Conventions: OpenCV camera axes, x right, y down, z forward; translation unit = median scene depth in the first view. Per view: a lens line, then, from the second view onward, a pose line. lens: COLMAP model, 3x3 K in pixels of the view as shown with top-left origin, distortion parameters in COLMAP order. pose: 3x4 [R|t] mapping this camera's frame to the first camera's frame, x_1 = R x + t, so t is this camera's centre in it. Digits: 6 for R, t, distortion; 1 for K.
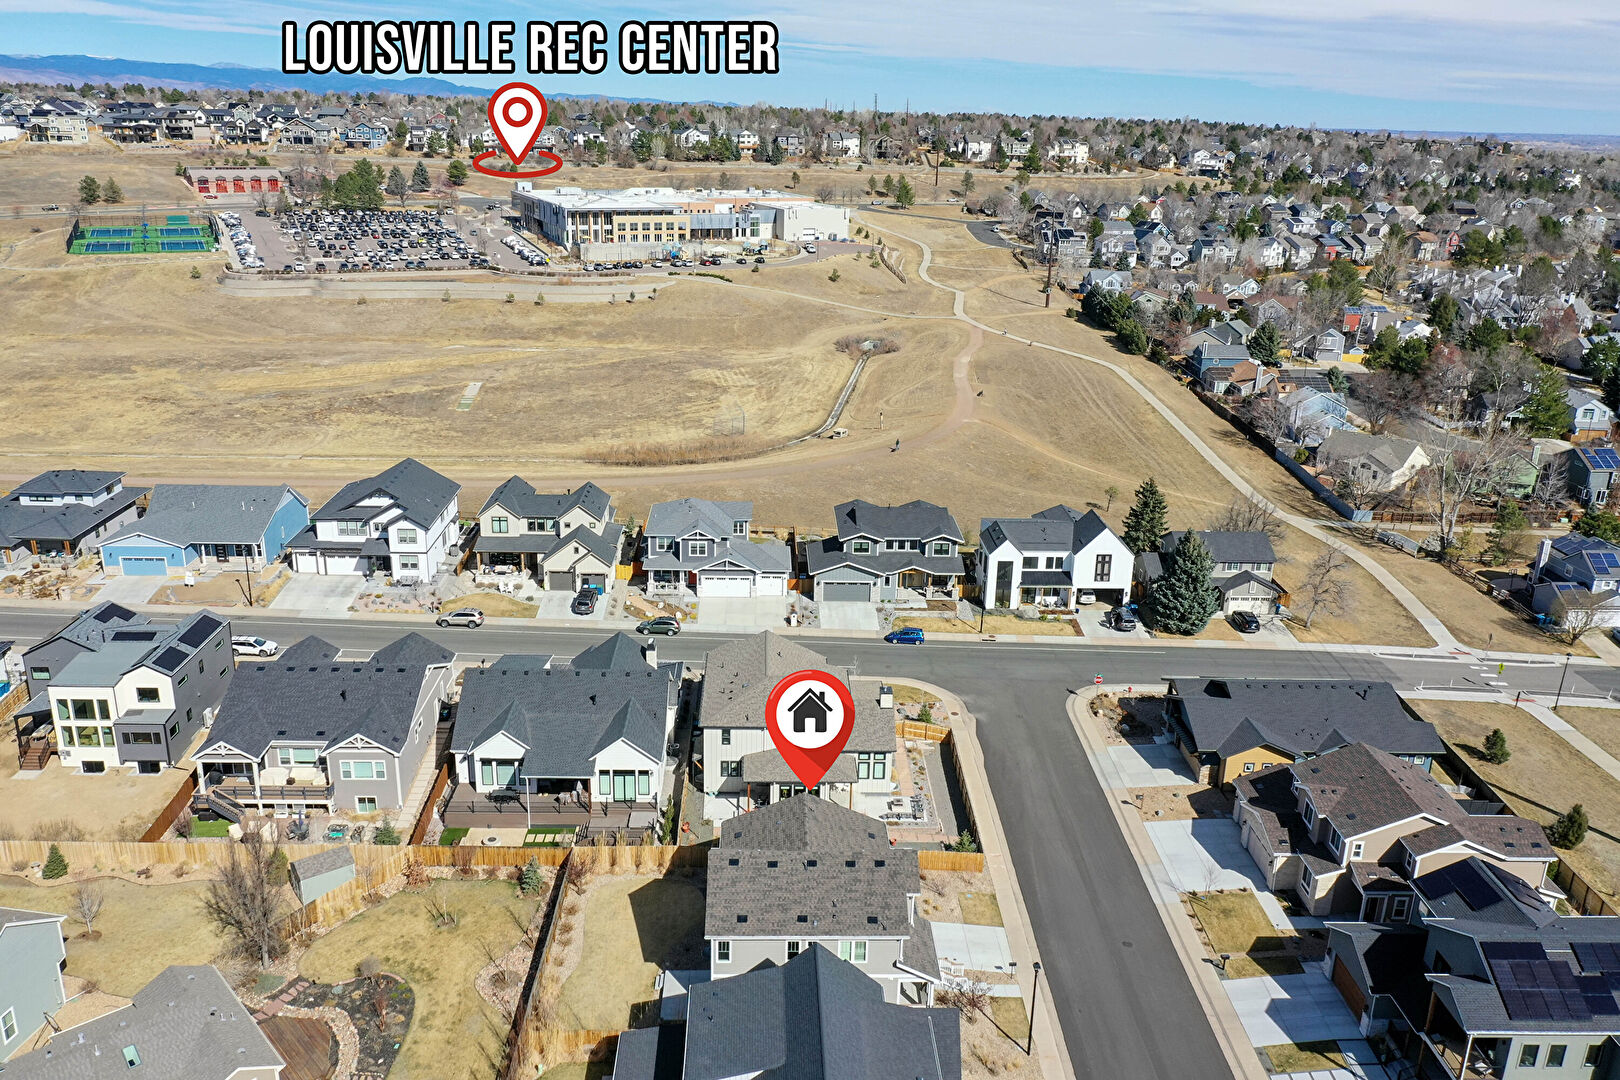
lens RADIAL K [[1269.5, 0, 813.7], [0, 1269.5, 527.9], [0, 0, 1]] dist [0.000615, 0.003342]
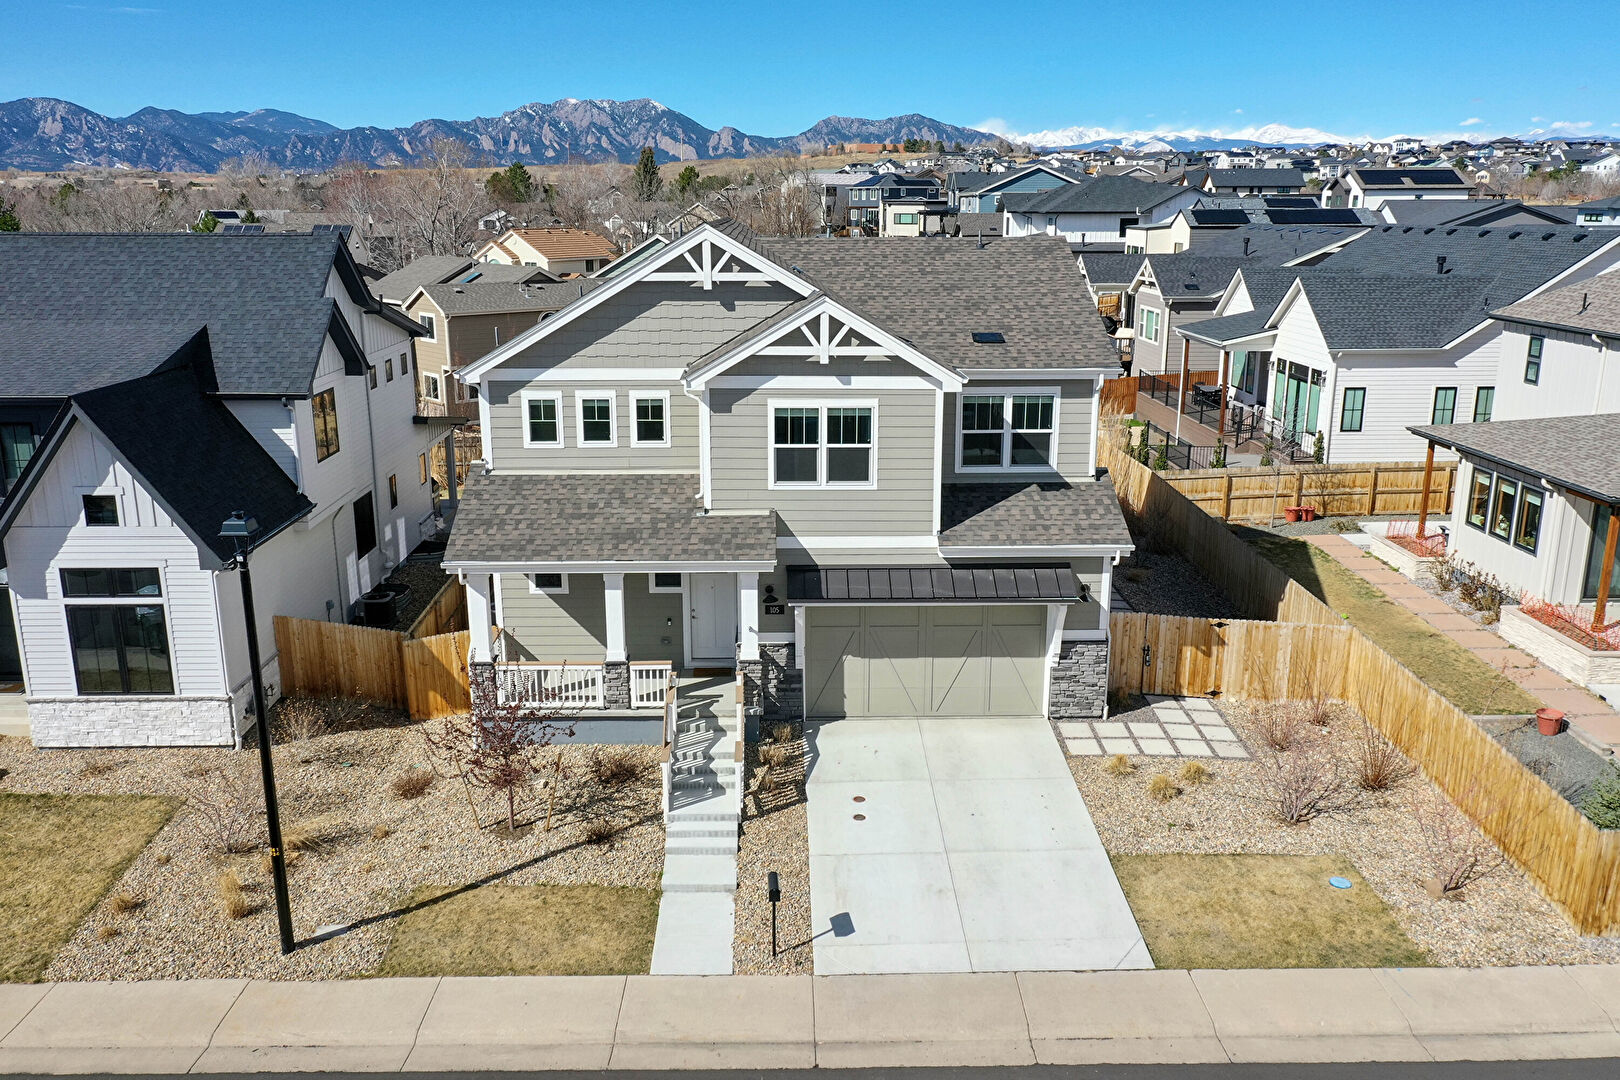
lens RADIAL K [[1269.5, 0, 806.9], [0, 1269.5, 538.7], [0, 0, 1]] dist [0.000615, 0.003342]
pose [[-0.018028, 0.225148, -0.974158, 0.203067], [-0.307188, 0.925944, 0.219690, 0.135553], [0.951478, 0.303210, 0.052469, 0.555759]]
